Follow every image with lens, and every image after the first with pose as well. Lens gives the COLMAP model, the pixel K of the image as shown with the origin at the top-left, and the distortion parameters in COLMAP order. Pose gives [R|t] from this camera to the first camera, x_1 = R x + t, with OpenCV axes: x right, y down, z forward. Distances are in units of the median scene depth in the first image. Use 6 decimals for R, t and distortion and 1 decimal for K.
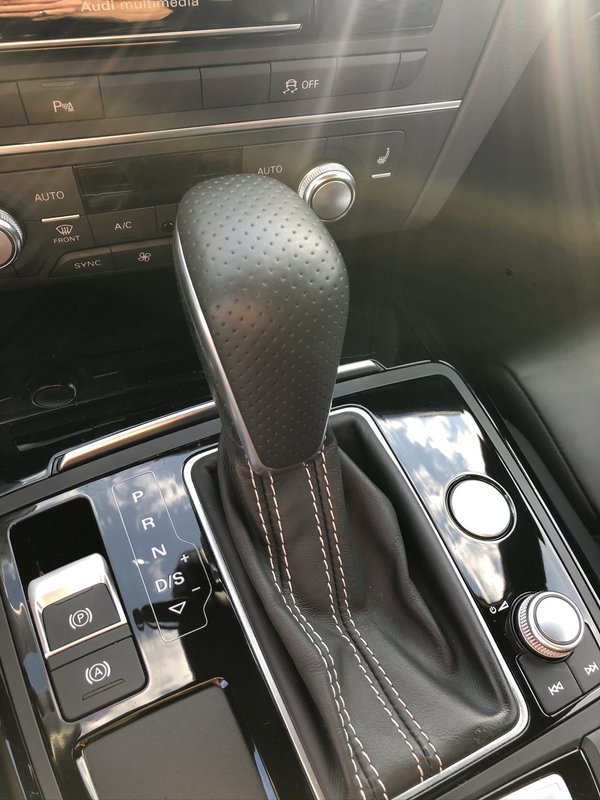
lens RADIAL K [[664.6, 0, 303.1], [0, 664.6, 395.2], [0, 0, 1]] dist [0.008341, 0.006532]
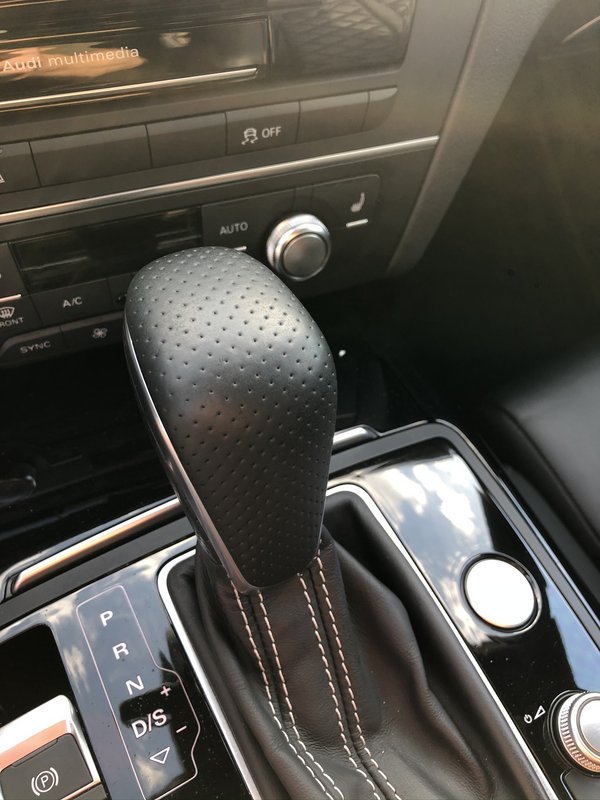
lens RADIAL K [[675.3, 0, 300.0], [0, 675.3, 400.0], [0, 0, 1]] dist [0.005933, -0.000538]
pose [[0.996964, -0.074439, 0.022830, 0.001280], [0.075229, 0.996519, -0.035919, -0.083937], [-0.020077, 0.037528, 0.999094, 0.121650]]
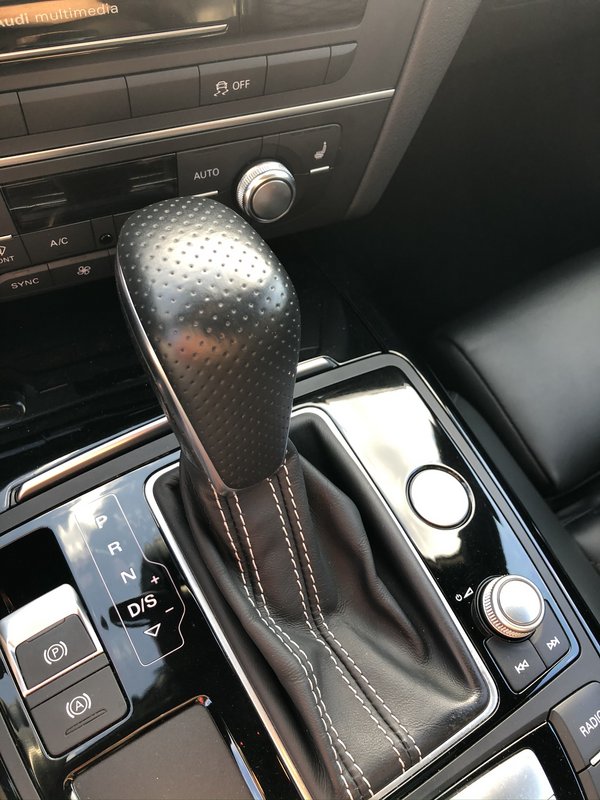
lens RADIAL K [[664.6, 0, 303.1], [0, 664.6, 395.2], [0, 0, 1]] dist [0.008341, 0.006532]
pose [[0.994254, -0.079852, 0.071293, -0.005992], [0.075709, 0.995381, 0.059033, -0.076053], [-0.075677, -0.053296, 0.995707, -0.000214]]
